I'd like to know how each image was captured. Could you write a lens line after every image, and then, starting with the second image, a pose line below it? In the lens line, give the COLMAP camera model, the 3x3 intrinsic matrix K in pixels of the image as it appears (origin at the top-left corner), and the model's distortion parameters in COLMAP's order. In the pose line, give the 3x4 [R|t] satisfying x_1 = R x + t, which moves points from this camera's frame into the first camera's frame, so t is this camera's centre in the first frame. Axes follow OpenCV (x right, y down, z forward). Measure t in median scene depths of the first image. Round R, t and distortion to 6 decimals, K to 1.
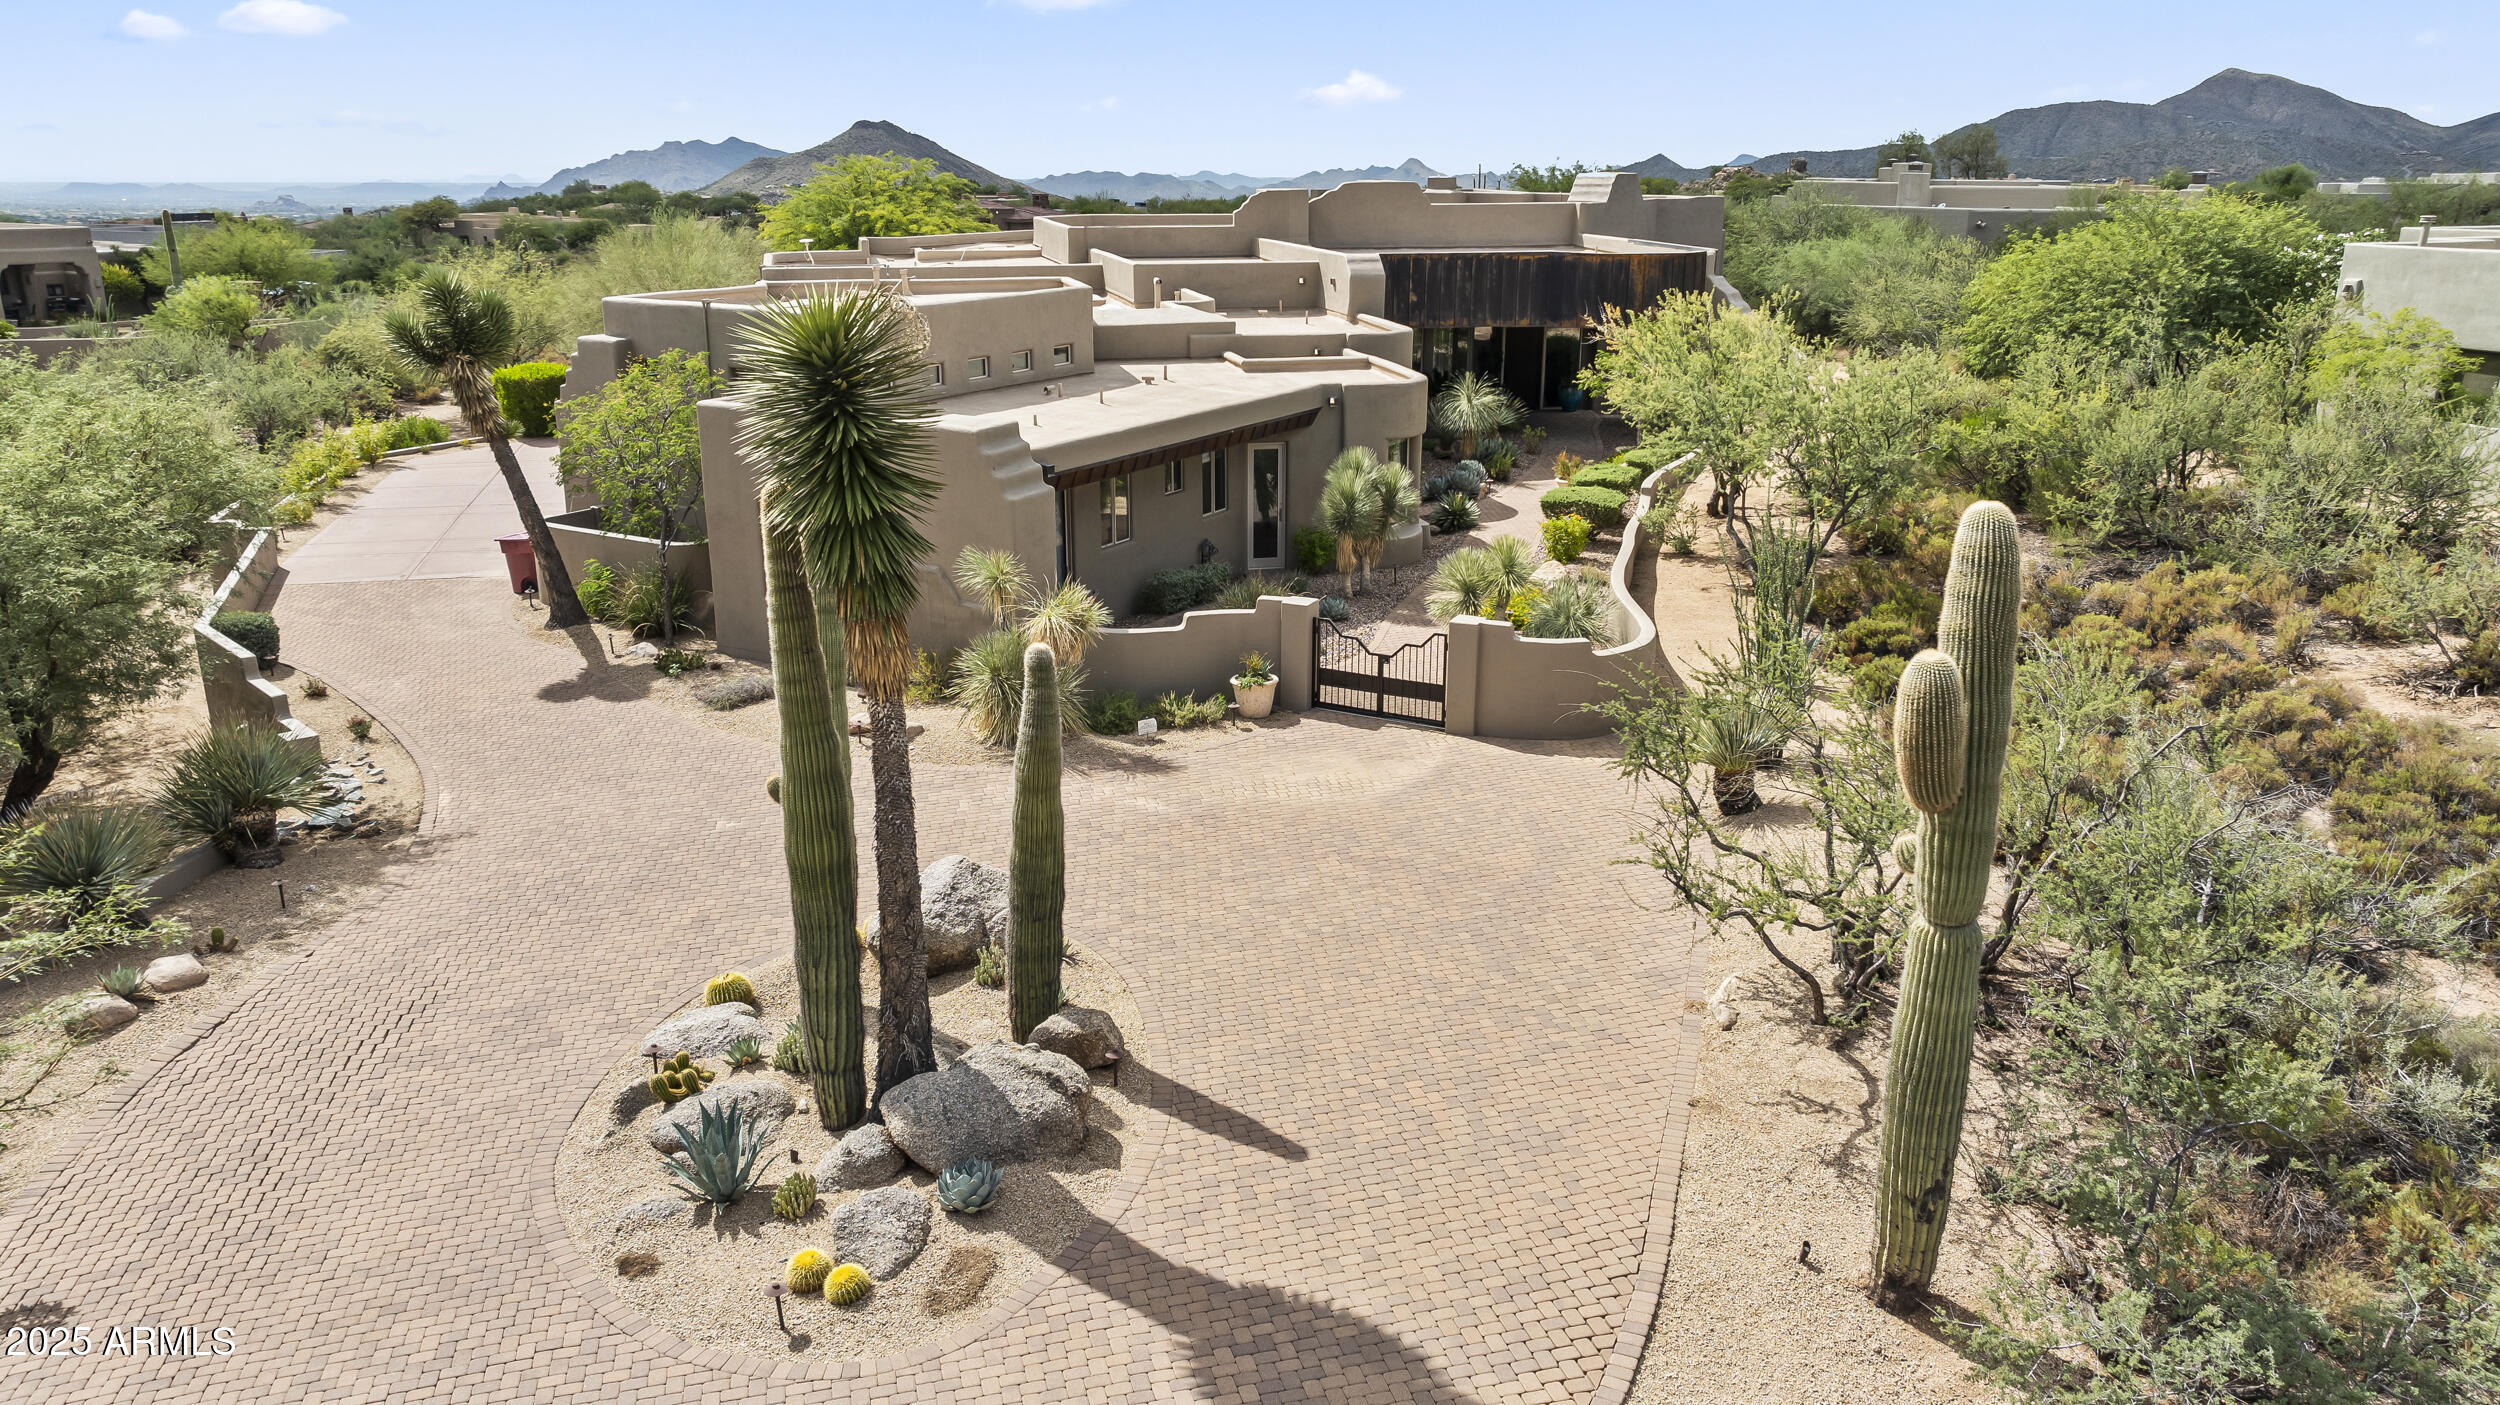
lens RADIAL K [[1780.9, 0, 1250.0], [0, 1780.9, 702.5], [0, 0, 1]] dist [-0.016661, 0.000363]
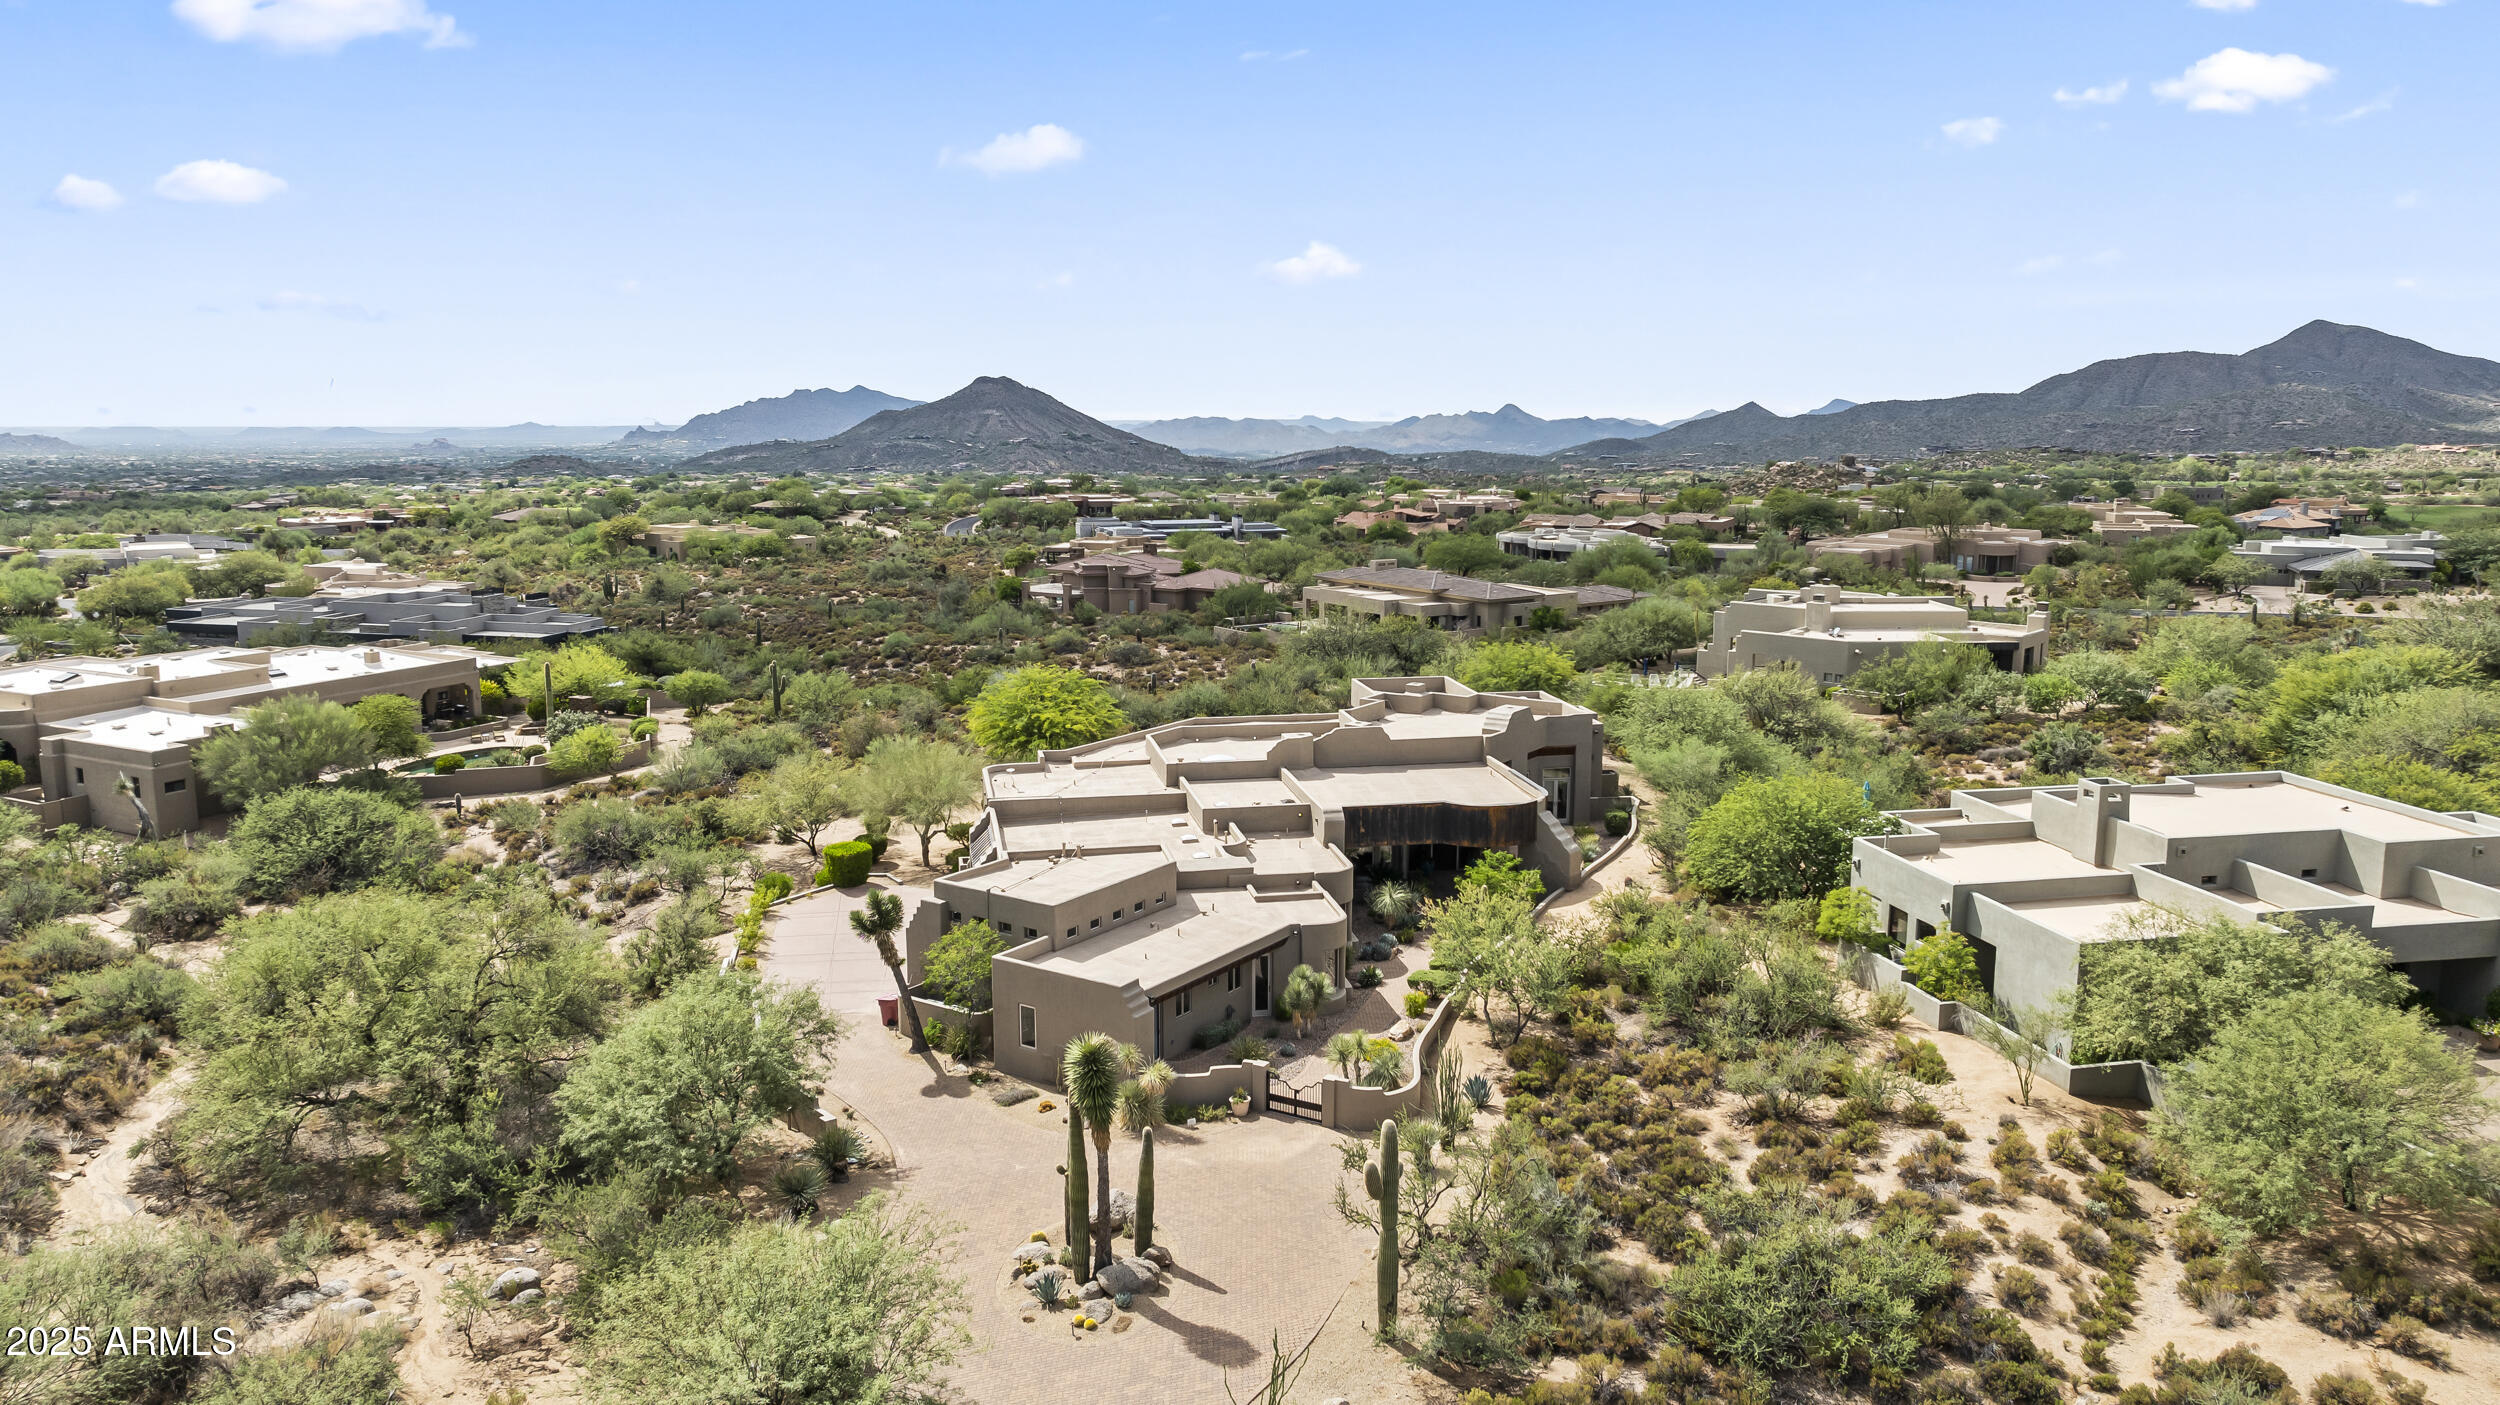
lens RADIAL K [[1793.1, 0, 1250.0], [0, 1793.1, 702.5], [0, 0, 1]] dist [-0.007430, 0.001081]
pose [[0.998363, 0.007718, -0.056674, 0.144705], [-0.014764, 0.992048, -0.124989, -0.235279], [0.055259, 0.125621, 0.990538, -1.362970]]
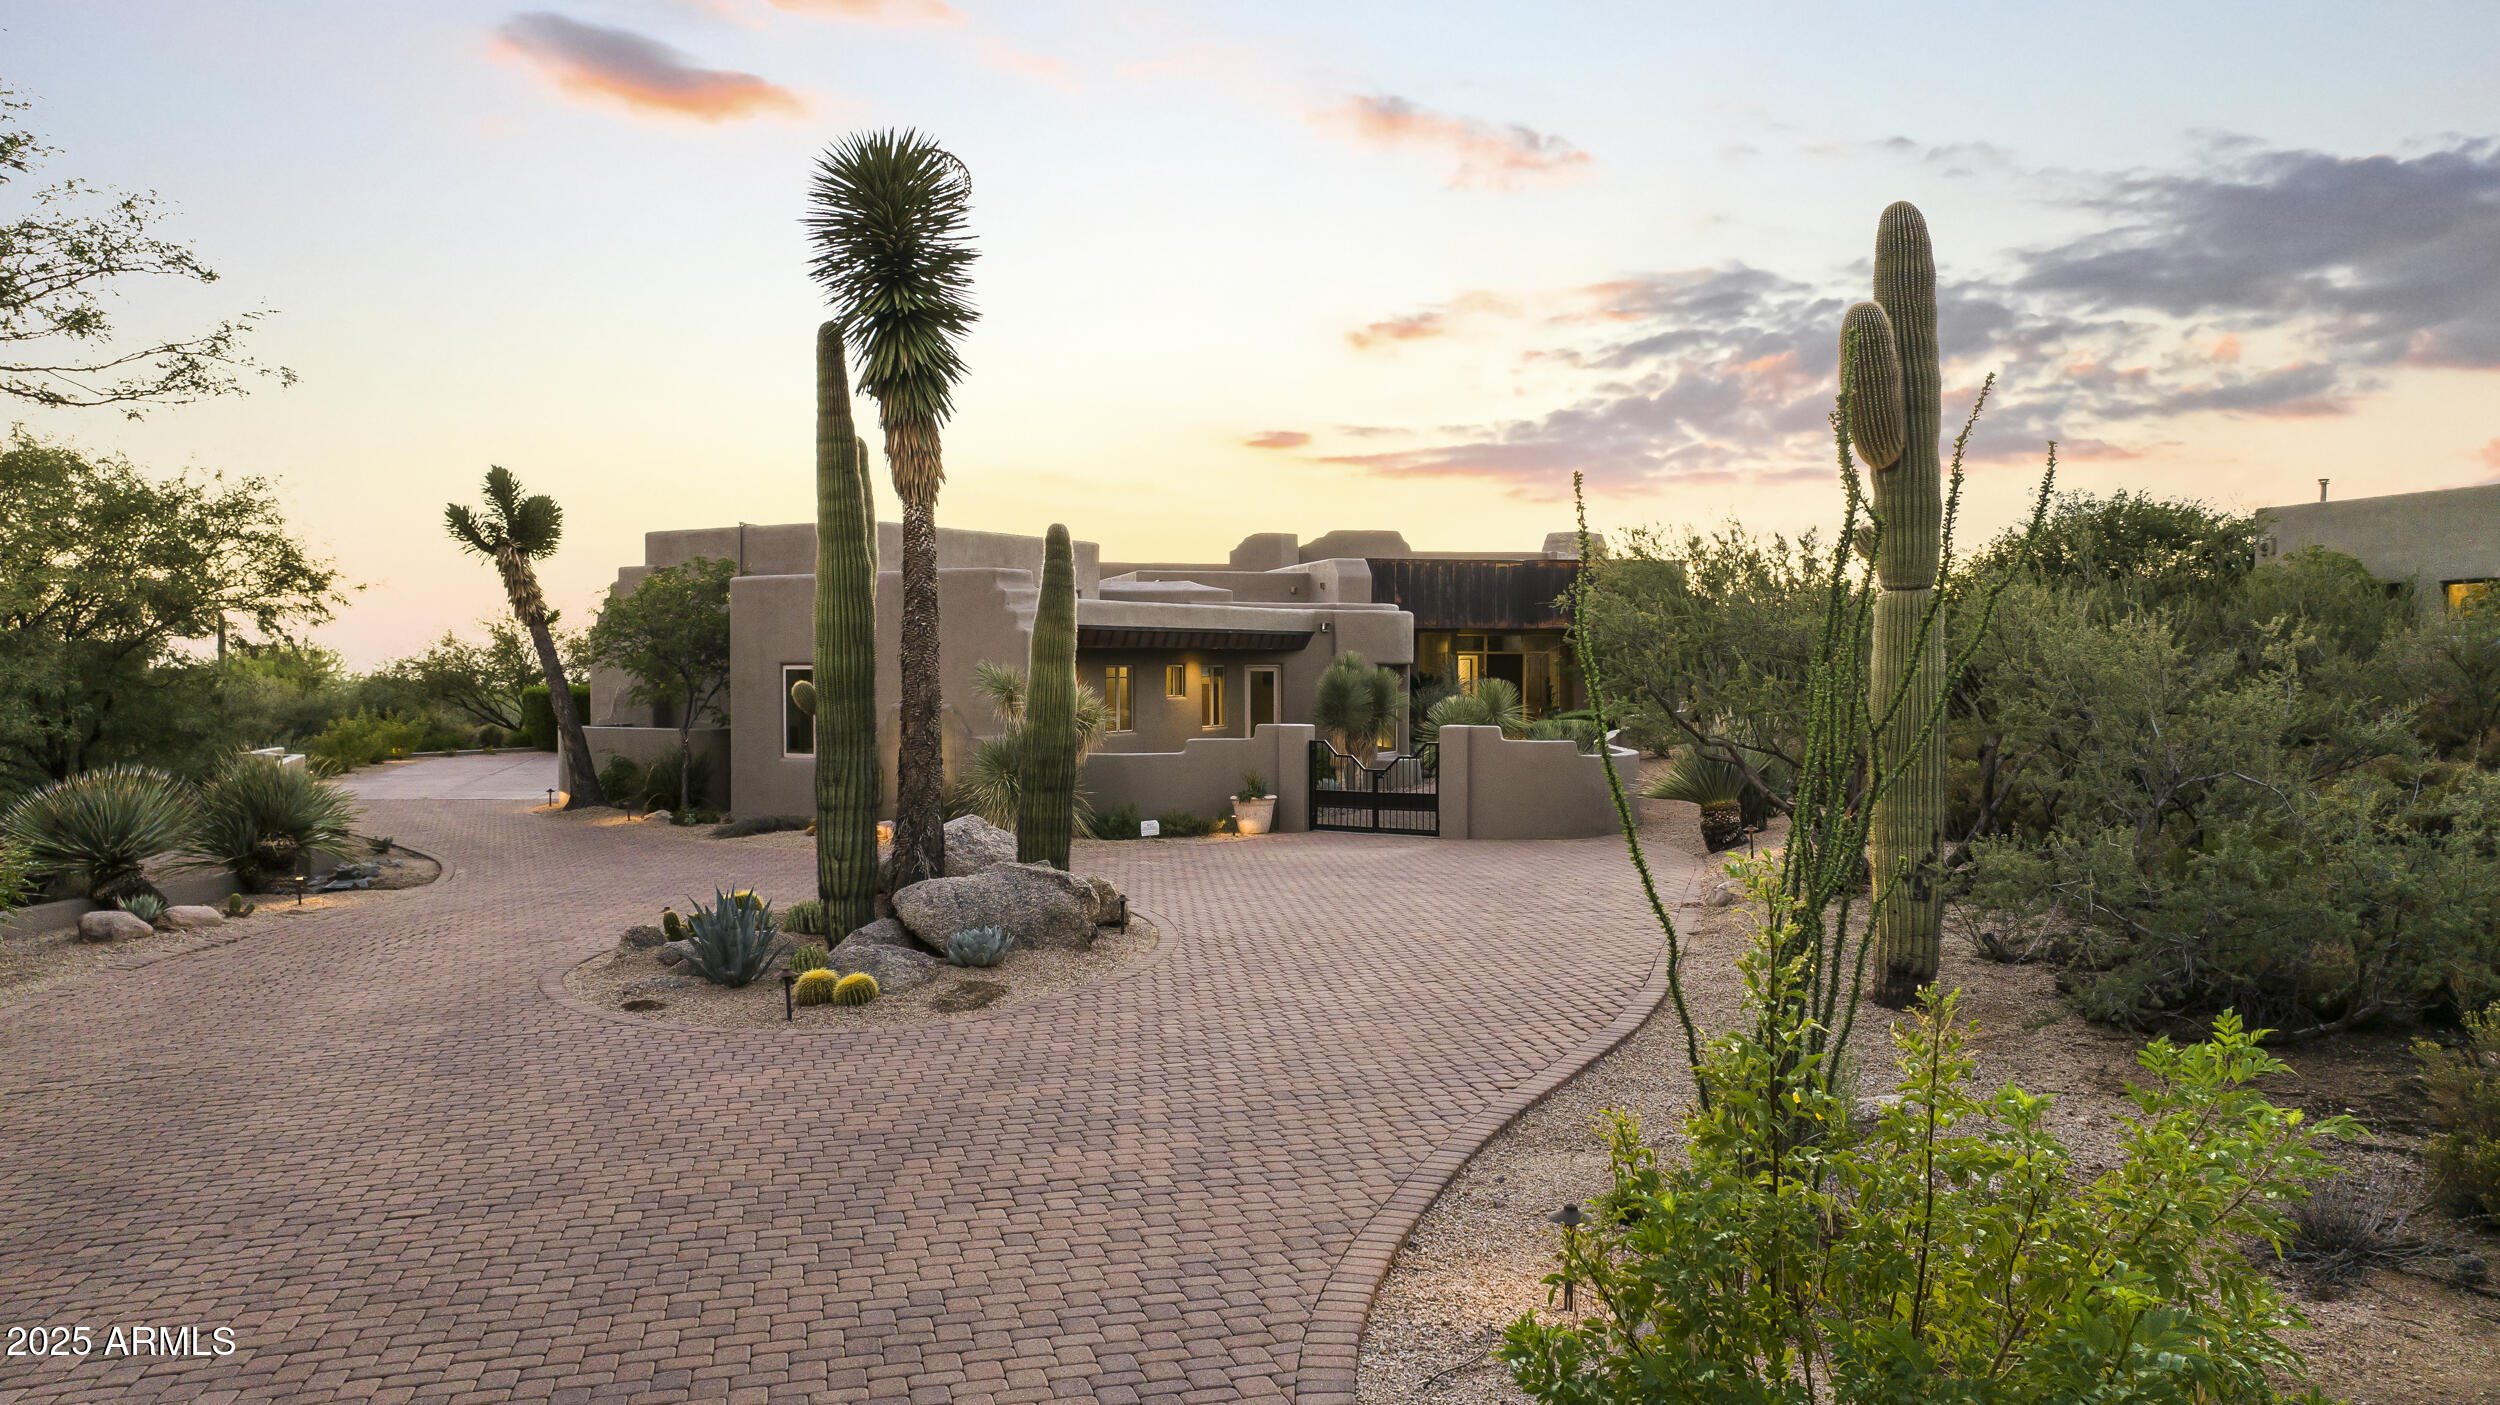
lens RADIAL K [[1761.7, 0, 1250.0], [0, 1761.7, 702.5], [0, 0, 1]] dist [-0.006981, -0.000089]
pose [[0.999974, -0.005285, 0.004841, -0.004395], [0.006438, 0.959191, -0.282687, 0.230507], [-0.003150, 0.282710, 0.959200, 0.000717]]
